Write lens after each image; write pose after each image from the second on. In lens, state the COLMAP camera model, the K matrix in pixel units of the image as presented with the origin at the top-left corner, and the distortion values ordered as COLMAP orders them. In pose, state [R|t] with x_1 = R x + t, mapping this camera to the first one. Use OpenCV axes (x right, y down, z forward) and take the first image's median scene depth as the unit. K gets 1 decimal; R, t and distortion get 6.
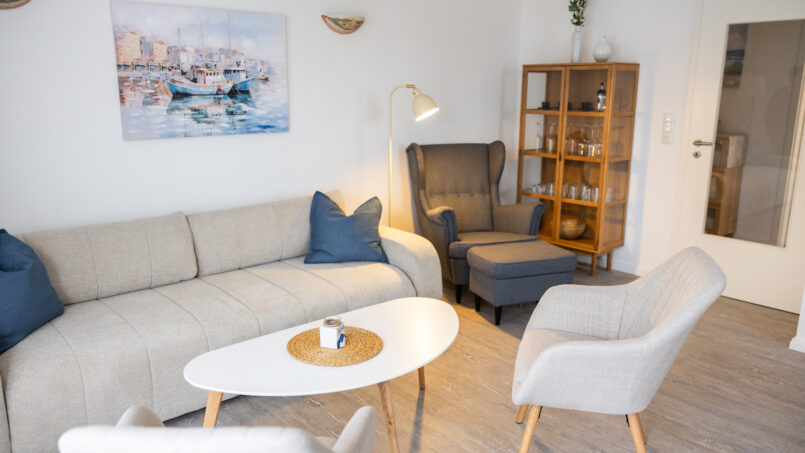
lens RADIAL K [[620.9, 0, 380.4], [0, 620.9, 229.2], [0, 0, 1]] dist [0.003985, -0.003635]
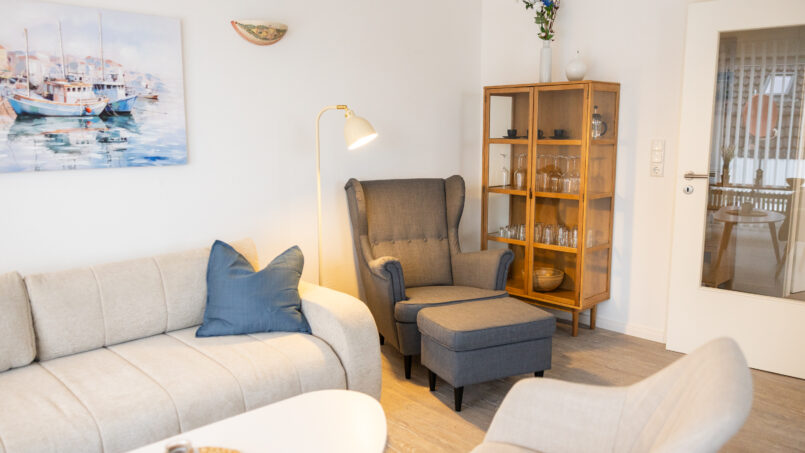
lens RADIAL K [[620.9, 0, 380.4], [0, 620.9, 229.2], [0, 0, 1]] dist [0.003985, -0.003635]
pose [[0.999214, -0.012824, 0.037498, 0.065194], [0.015329, 0.997616, -0.067282, -0.018390], [-0.036545, 0.067804, 0.997029, 0.208909]]
